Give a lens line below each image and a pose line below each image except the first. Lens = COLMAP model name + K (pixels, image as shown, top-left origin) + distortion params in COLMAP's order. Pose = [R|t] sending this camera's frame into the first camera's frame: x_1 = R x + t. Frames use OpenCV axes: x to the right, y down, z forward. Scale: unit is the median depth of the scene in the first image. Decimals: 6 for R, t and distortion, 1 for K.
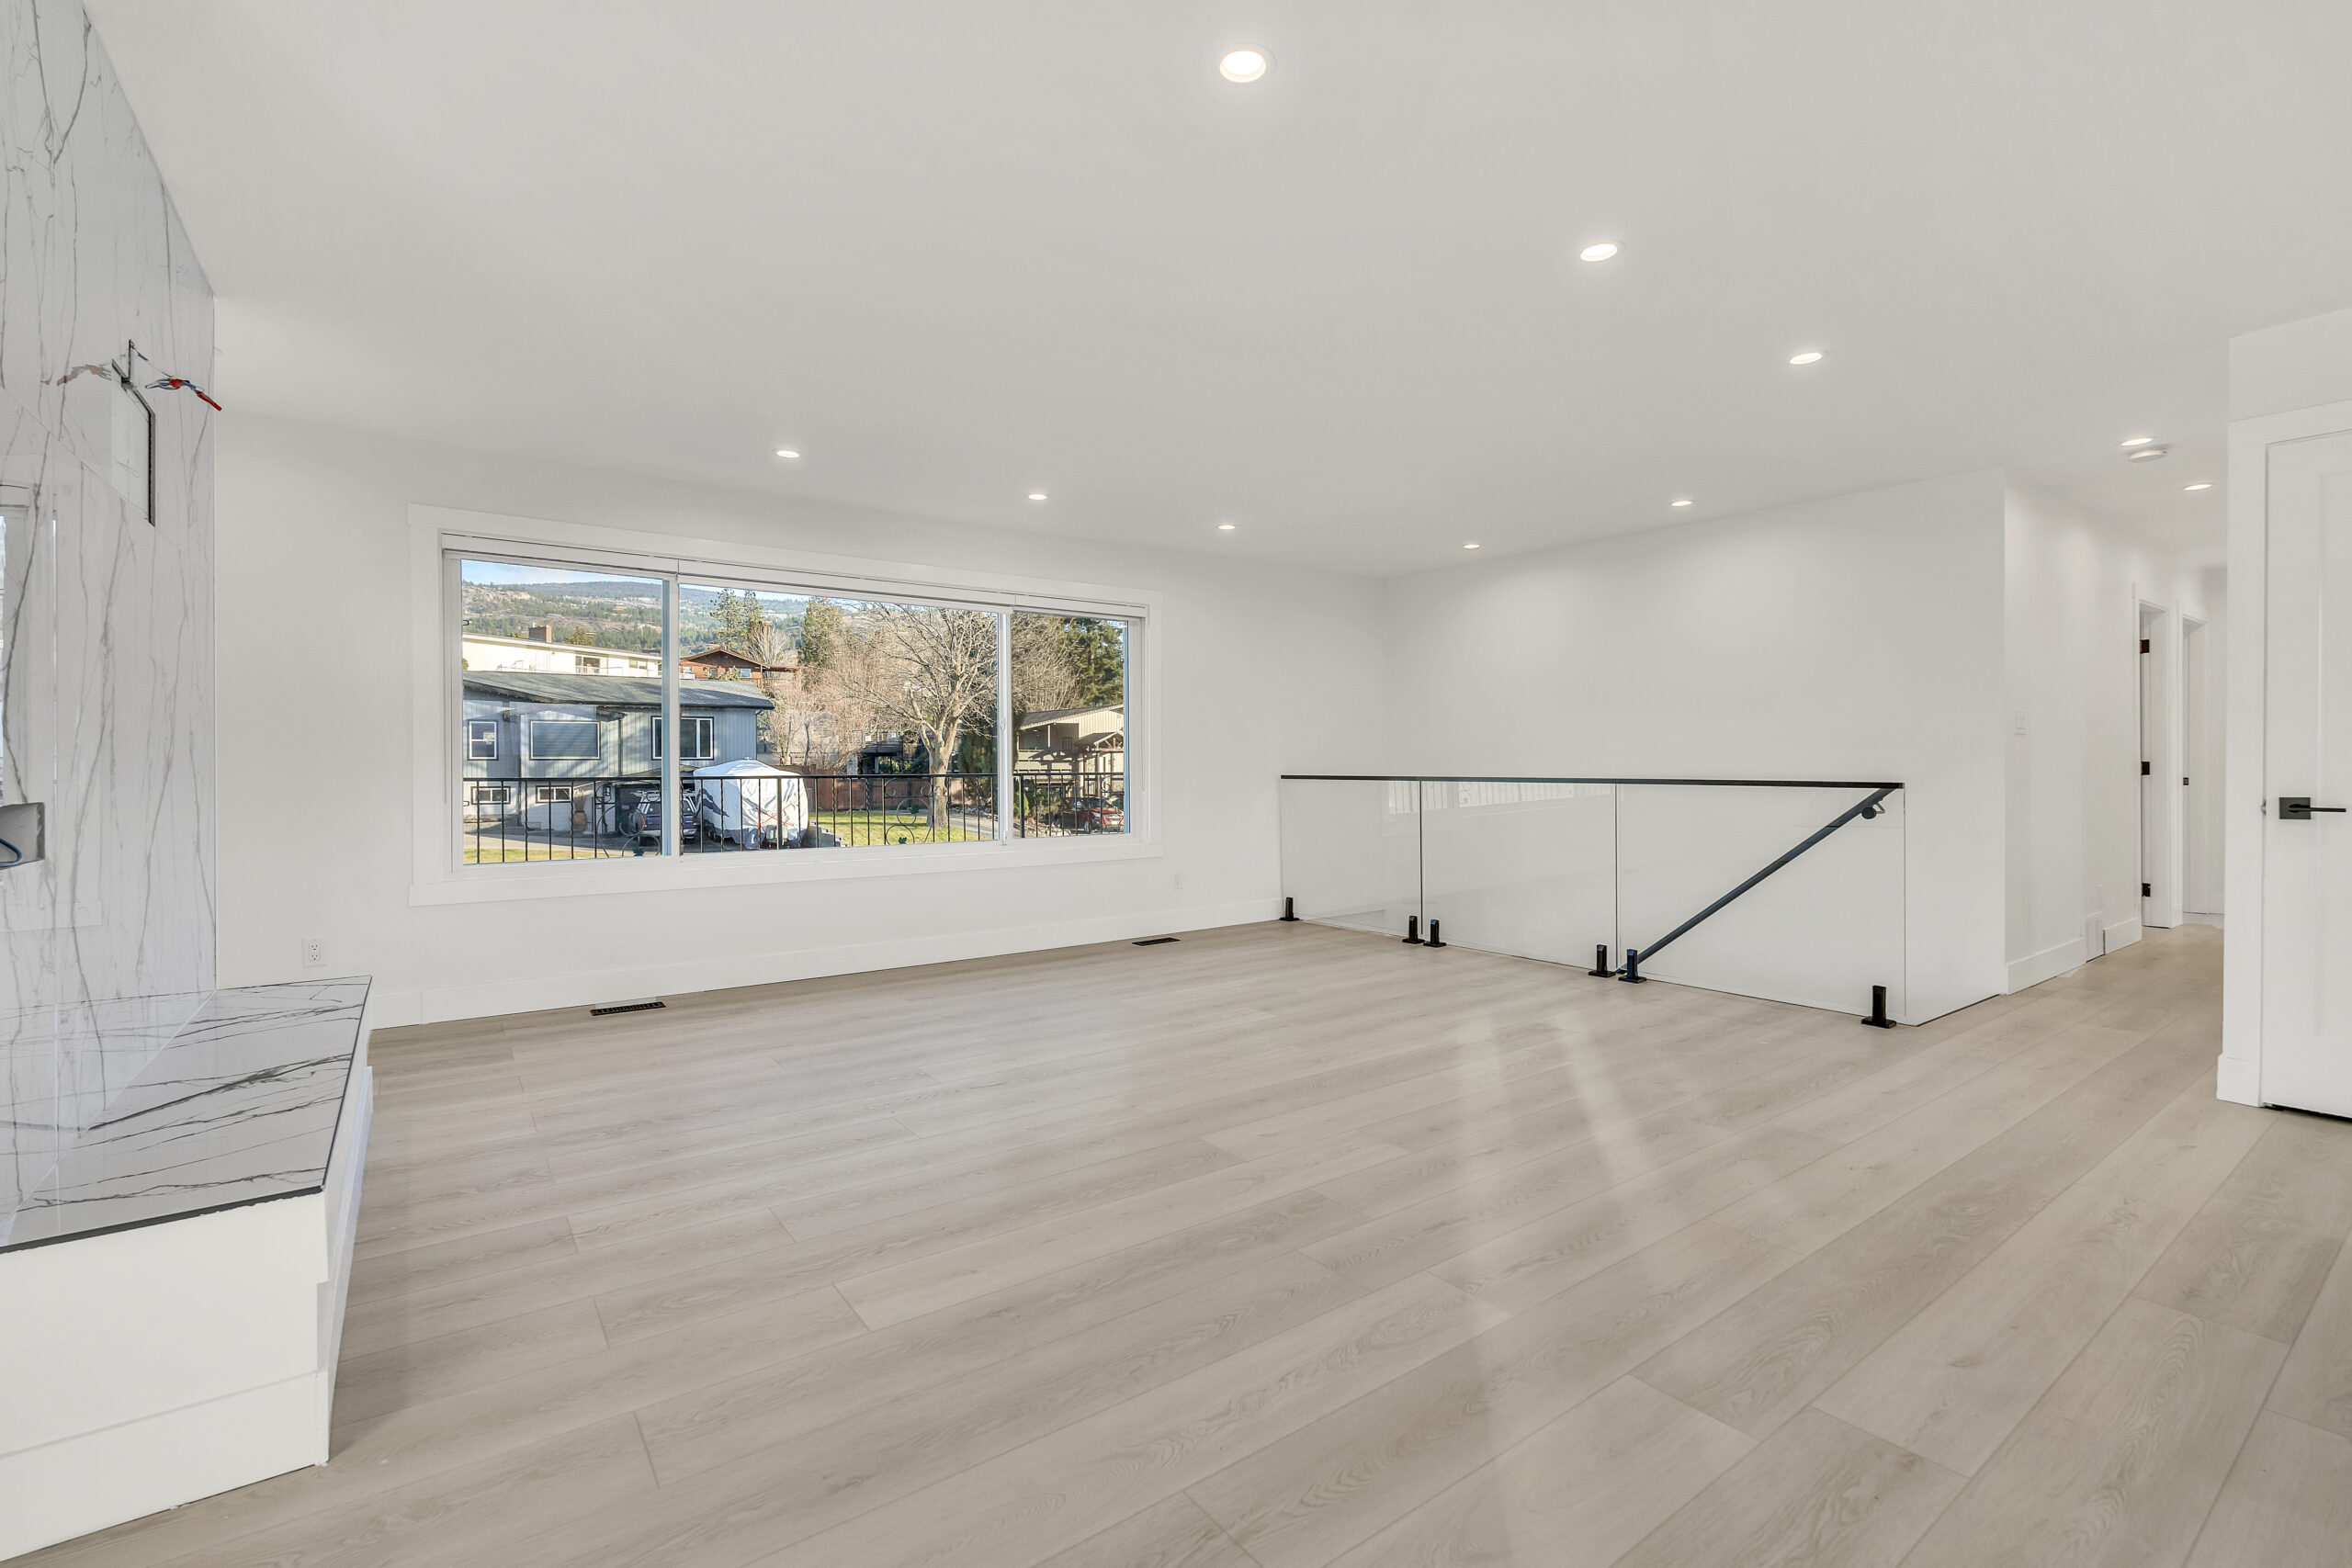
lens RADIAL K [[1034.0, 0, 1174.3], [0, 1034.0, 769.4], [0, 0, 1]] dist [-0.002600, 0.000049]
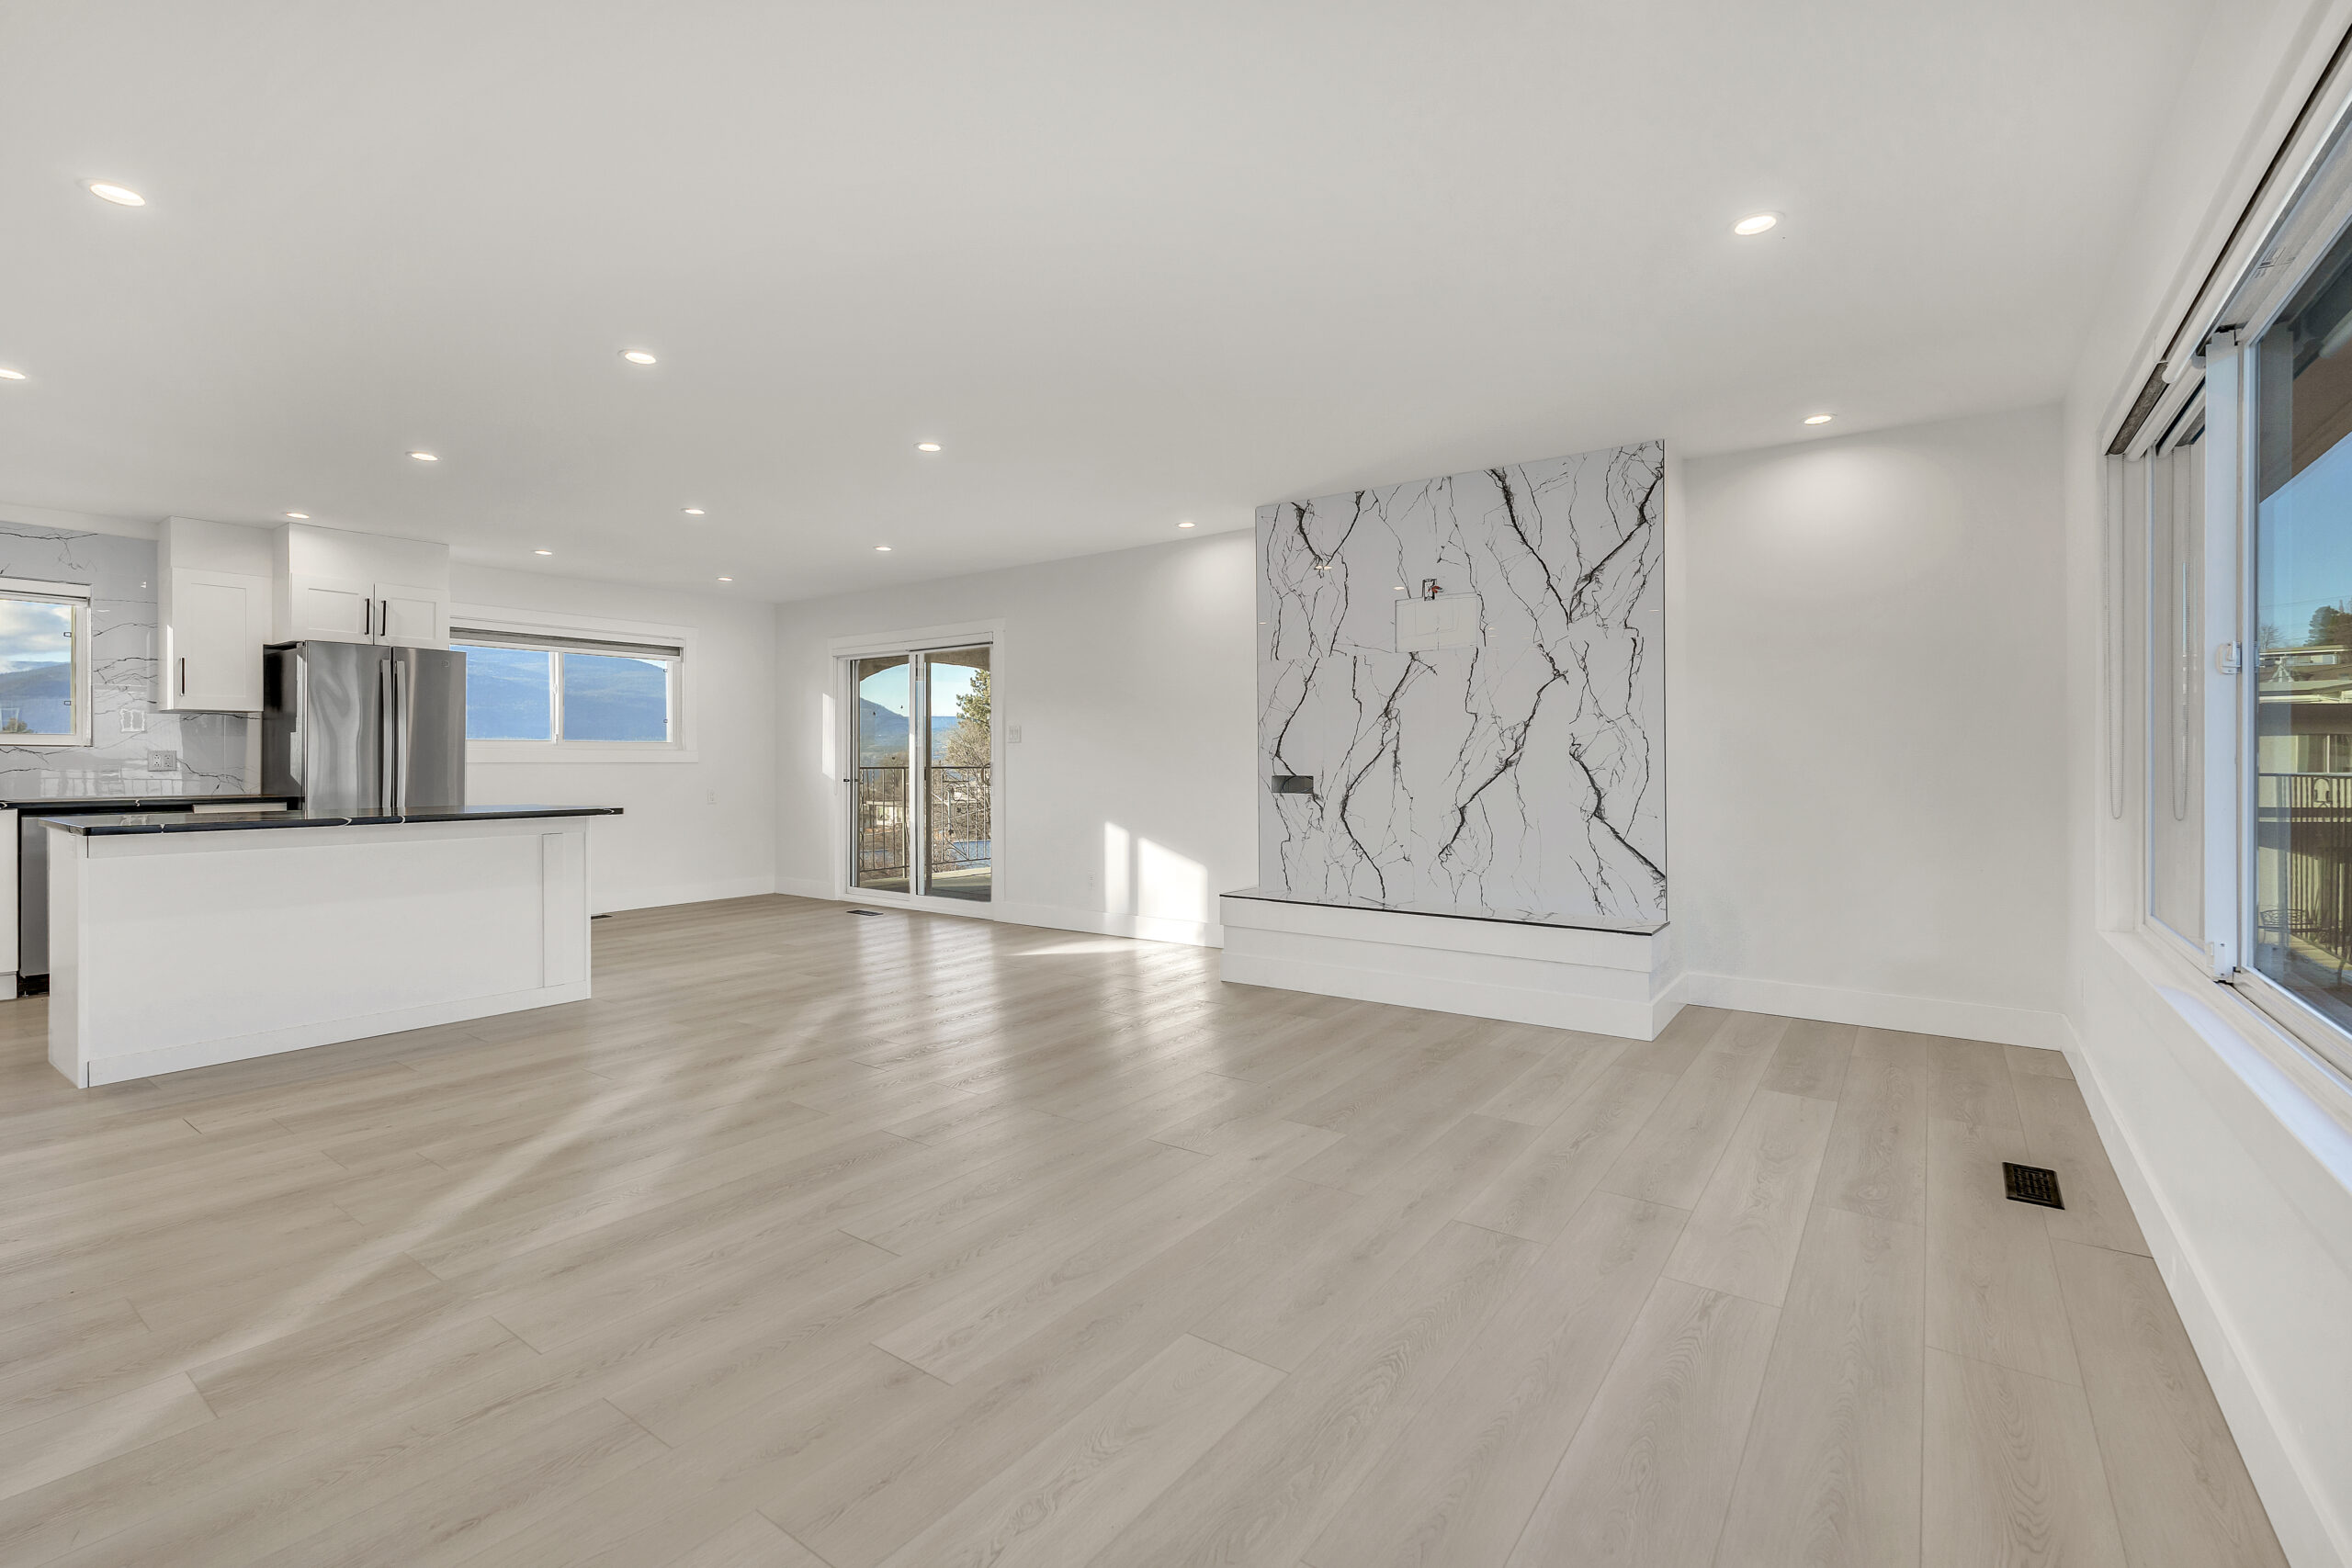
lens RADIAL K [[1045.1, 0, 1169.5], [0, 1045.1, 751.9], [0, 0, 1]] dist [-0.001005, 0.000179]
pose [[-0.952690, 0.001763, -0.303939, 0.154123], [0.003687, 0.999977, -0.005755, -0.014218], [0.303922, -0.006603, -0.952674, 1.969824]]
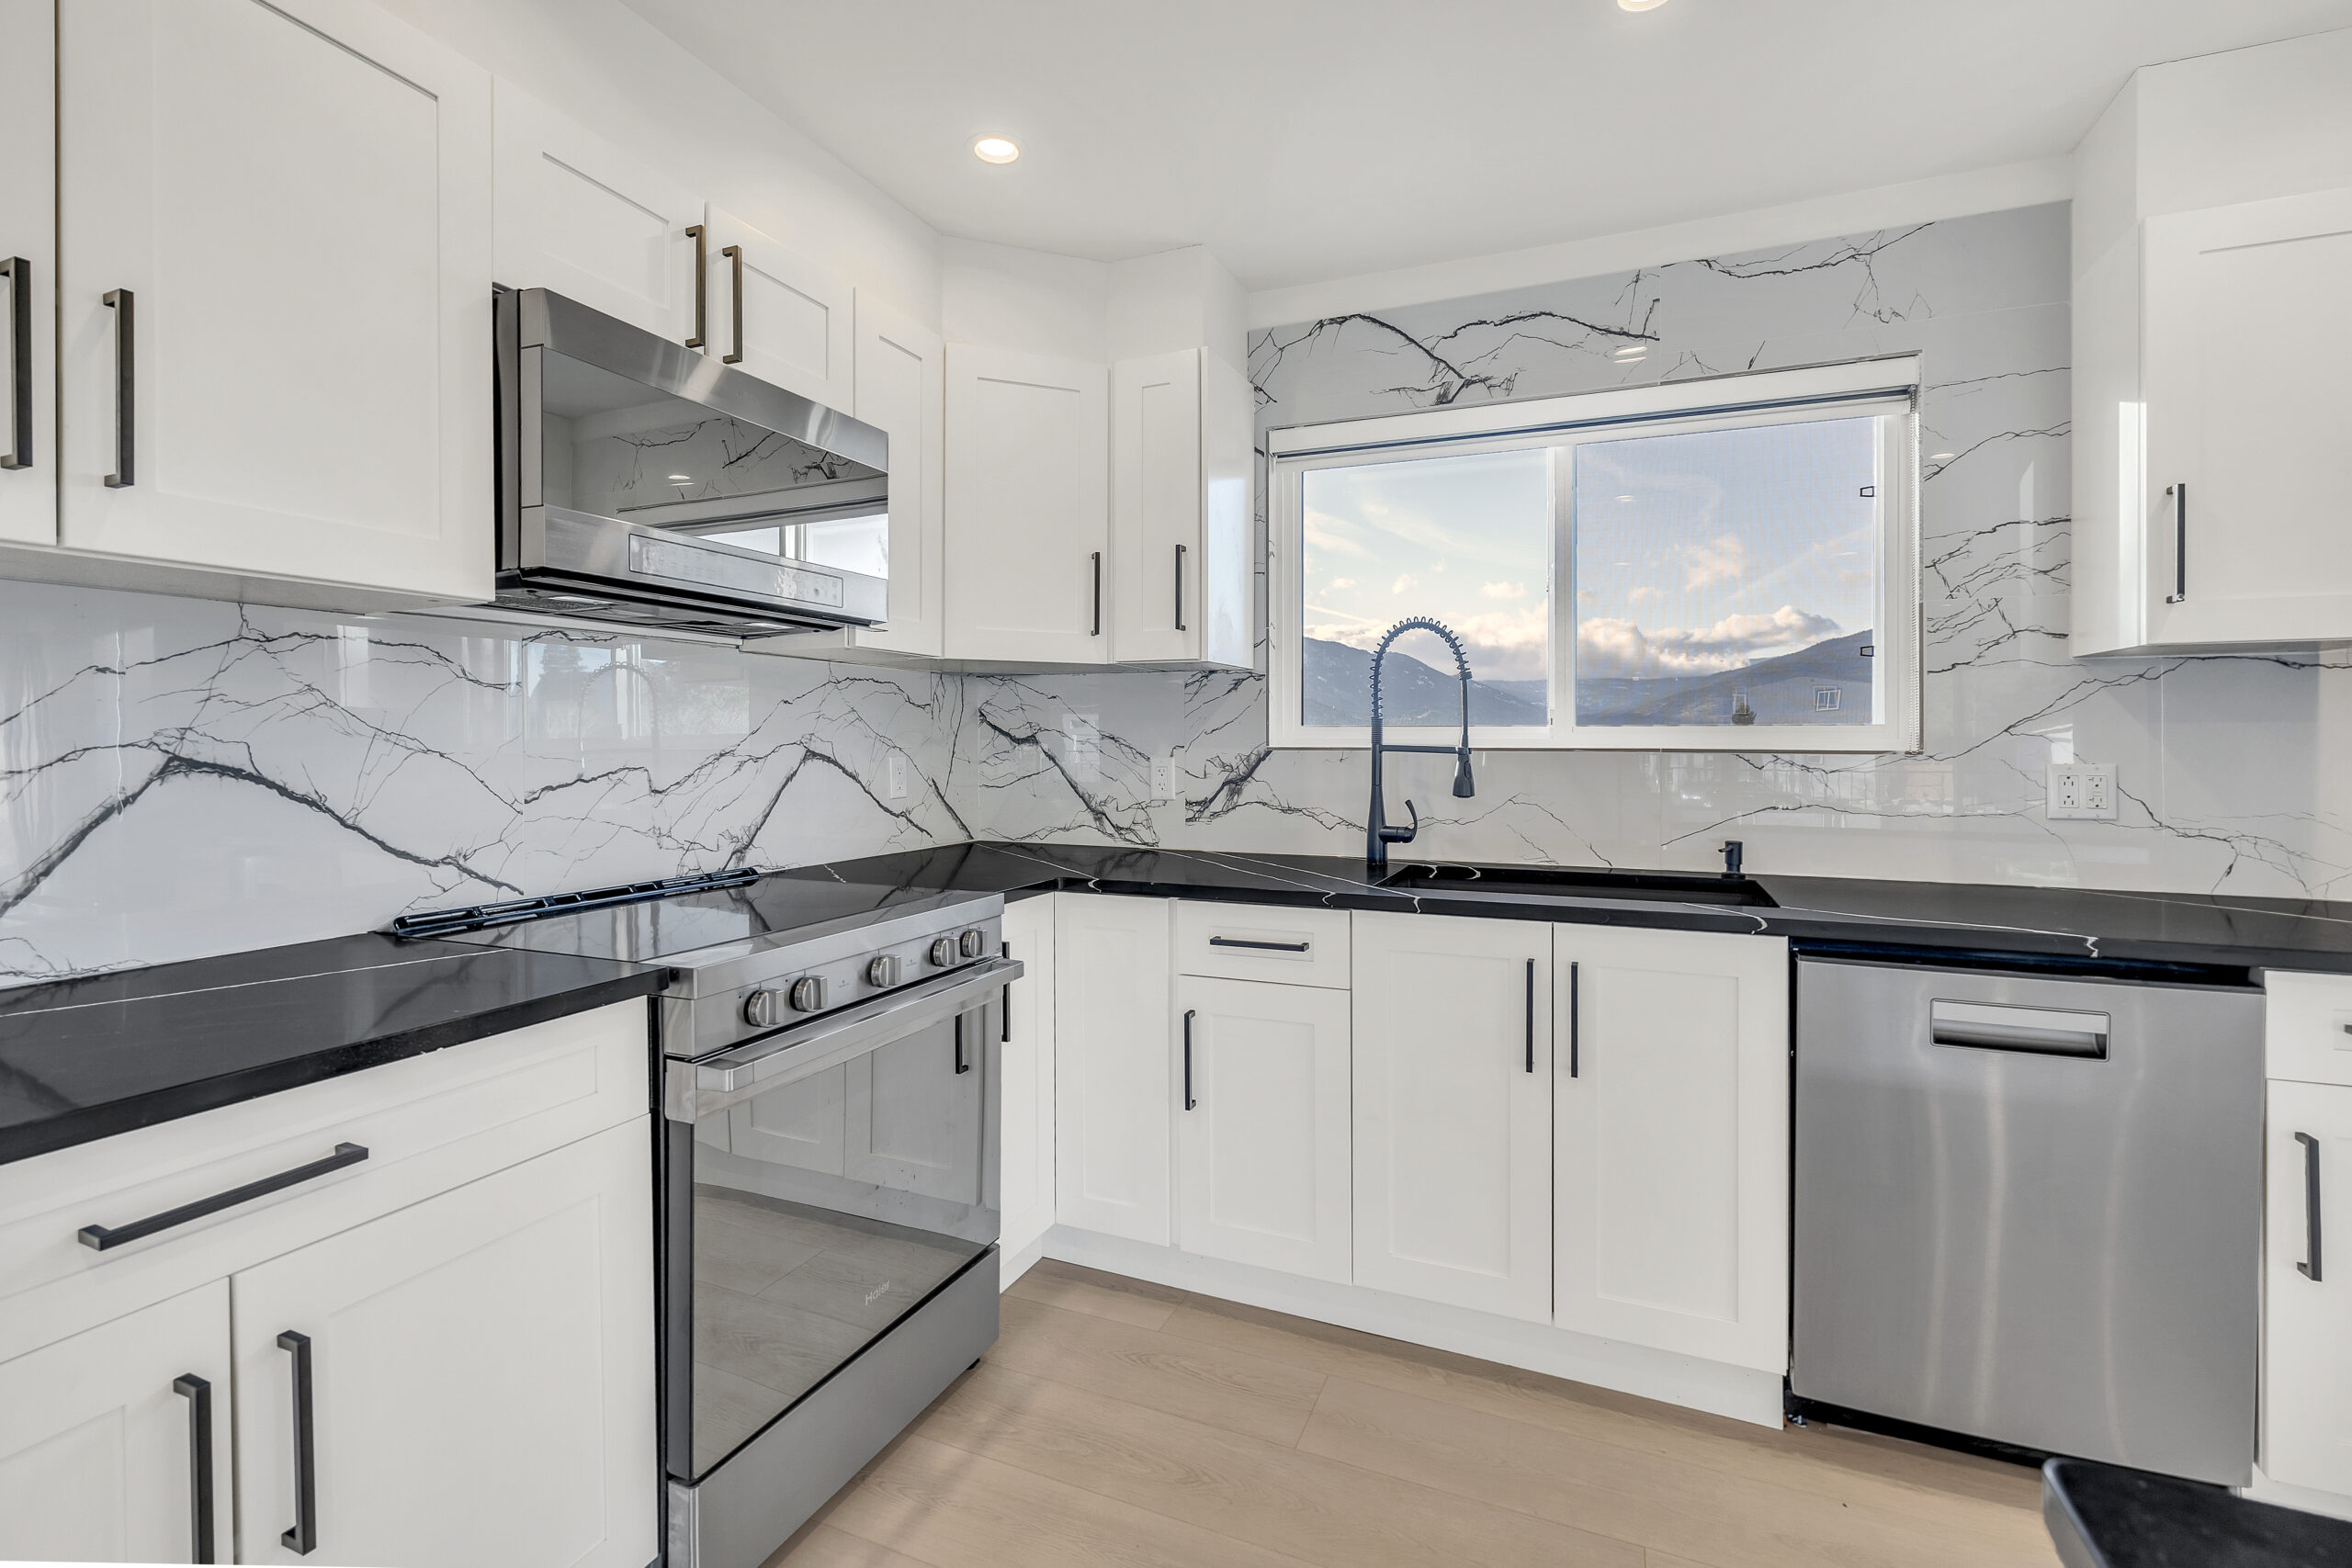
lens RADIAL K [[1045.1, 0, 1169.5], [0, 1045.1, 751.9], [0, 0, 1]] dist [-0.001005, 0.000179]
pose [[-0.512449, -0.007741, 0.858683, 0.961346], [0.004540, 0.999921, 0.011723, -0.050560], [-0.858705, 0.009906, -0.512374, 0.611910]]
